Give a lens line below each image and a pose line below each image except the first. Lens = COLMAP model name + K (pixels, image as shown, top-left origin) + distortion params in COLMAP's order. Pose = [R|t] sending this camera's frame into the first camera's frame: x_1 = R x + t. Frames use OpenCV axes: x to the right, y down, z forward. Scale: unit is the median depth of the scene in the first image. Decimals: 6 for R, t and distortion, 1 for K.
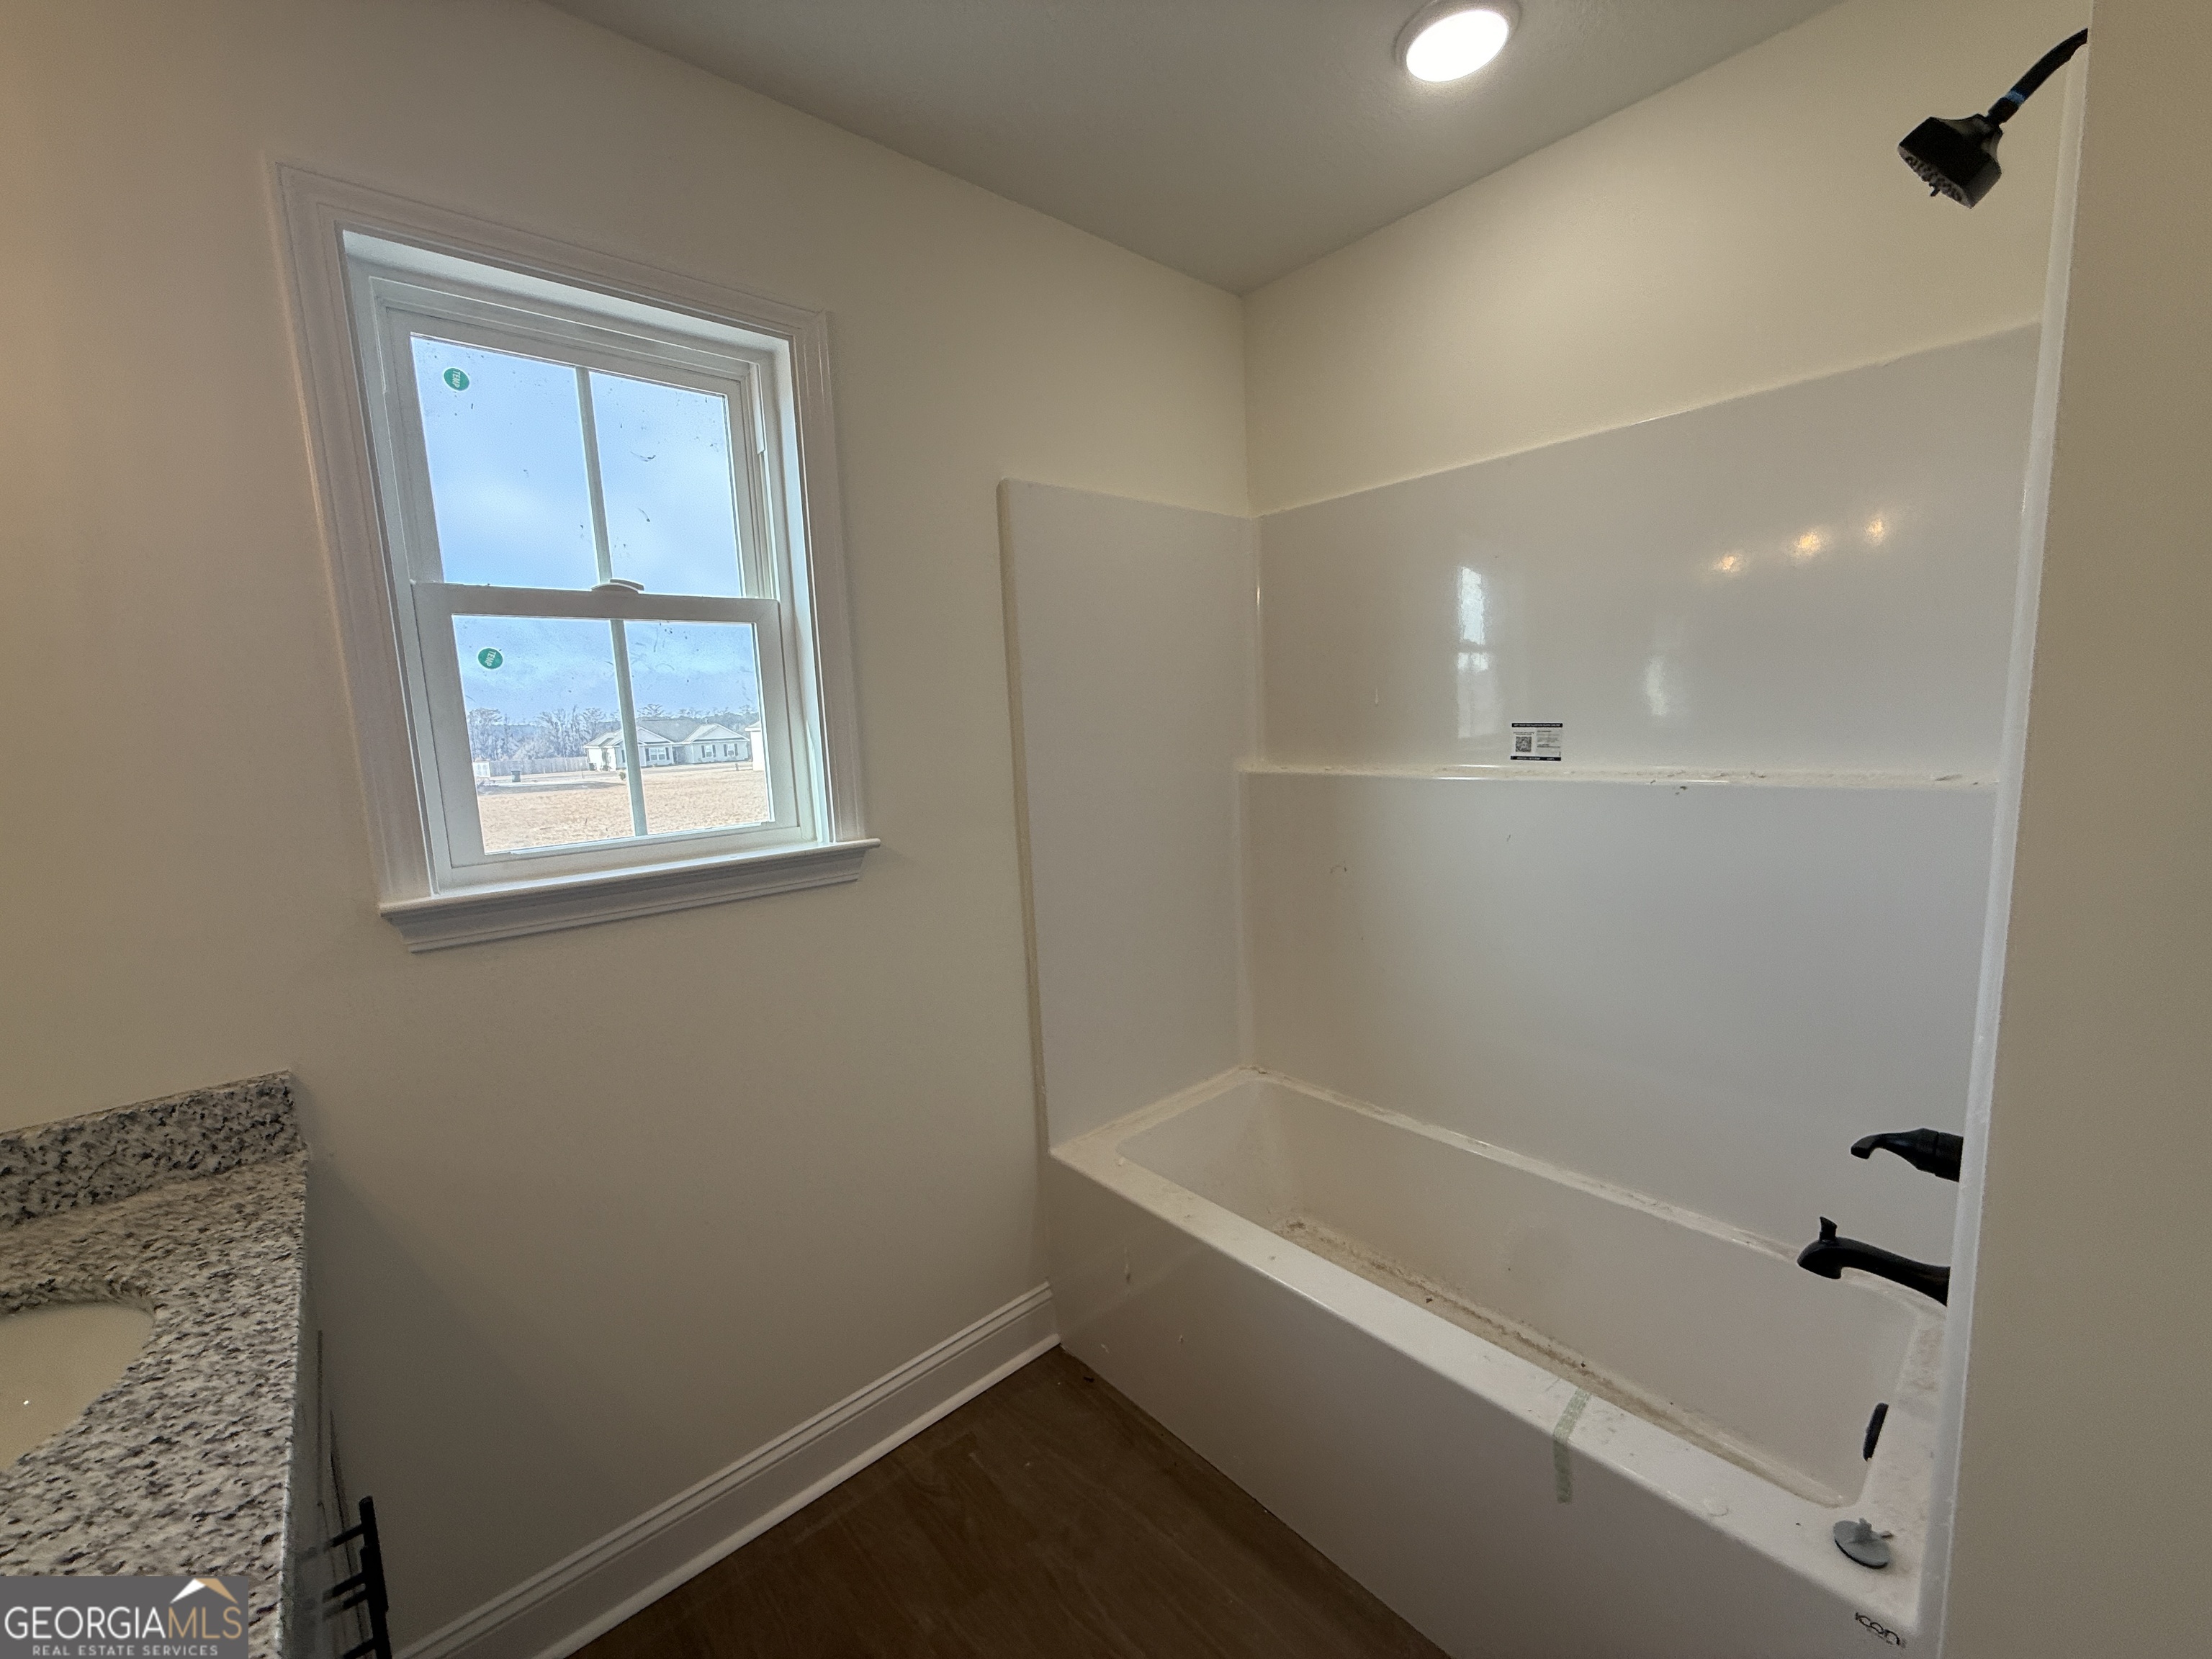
lens RADIAL K [[882.8, 0, 1104.3], [0, 882.8, 829.8], [0, 0, 1]] dist [-0.000997, 0.000077]
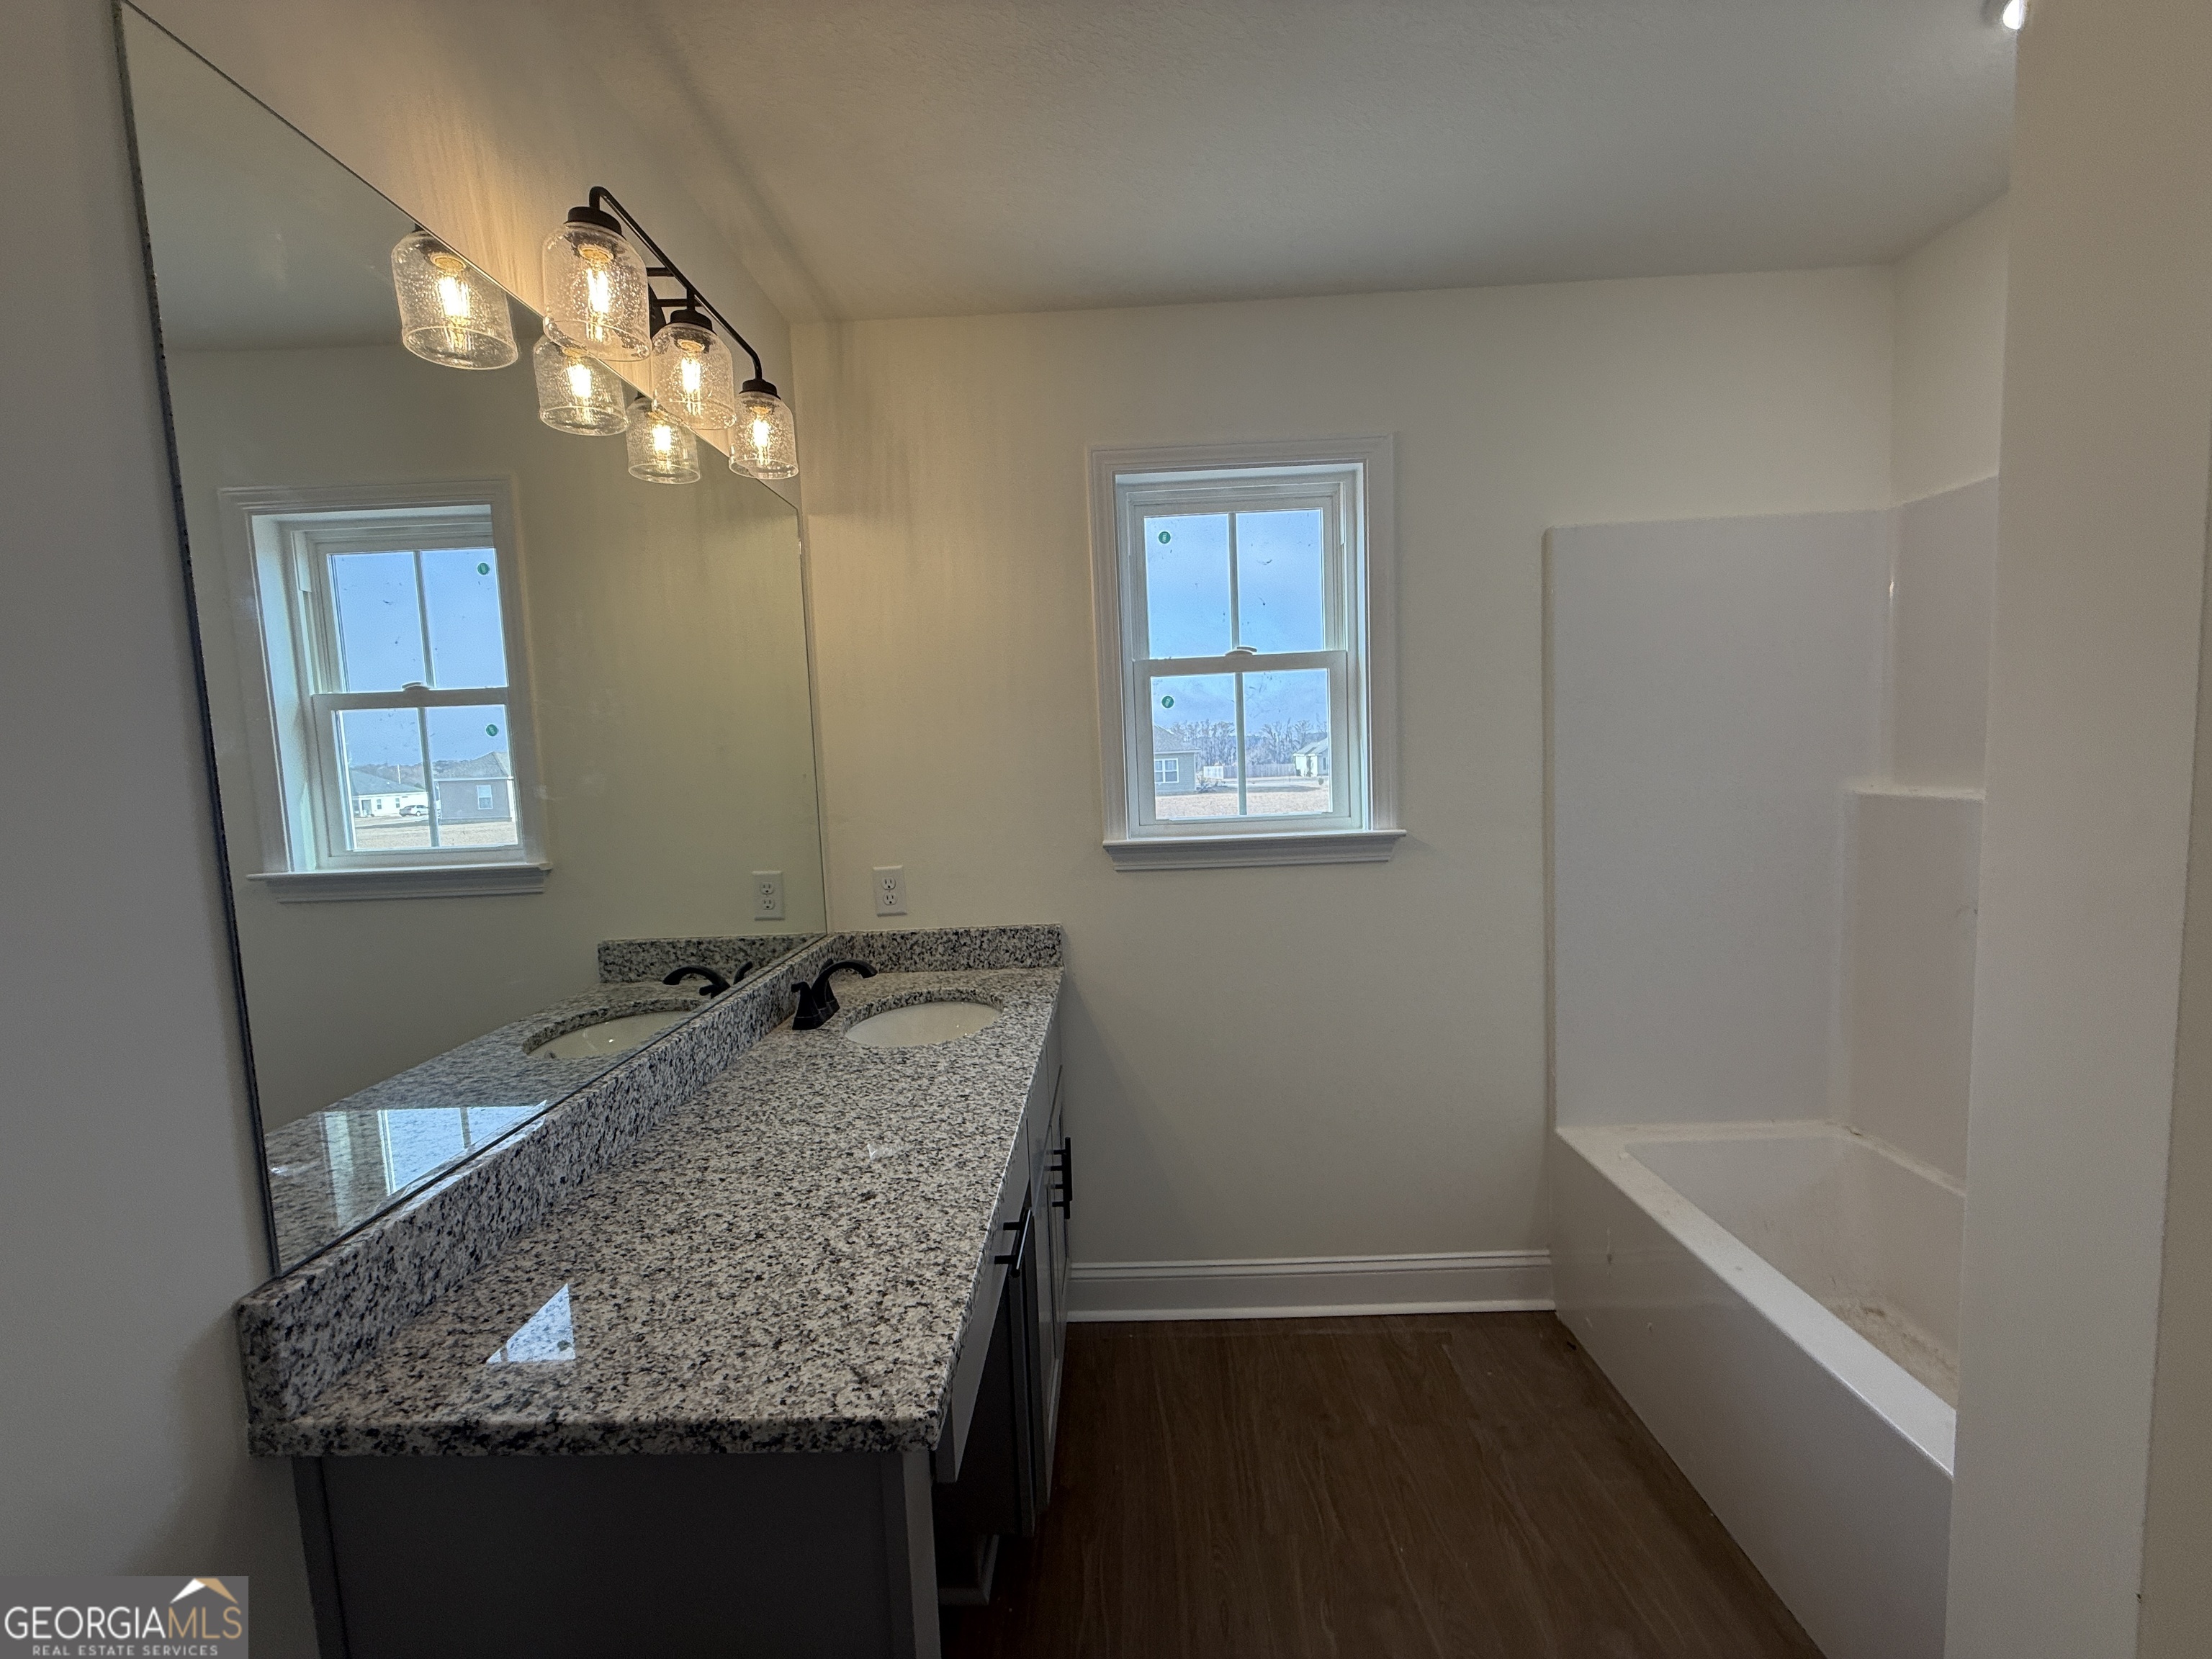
lens RADIAL K [[882.8, 0, 1104.3], [0, 882.8, 829.8], [0, 0, 1]] dist [-0.000997, 0.000077]
pose [[0.736472, 0.069905, -0.672847, 0.293385], [-0.077610, 0.996810, 0.018613, 0.020597], [0.672002, 0.038512, 0.739548, -0.251172]]
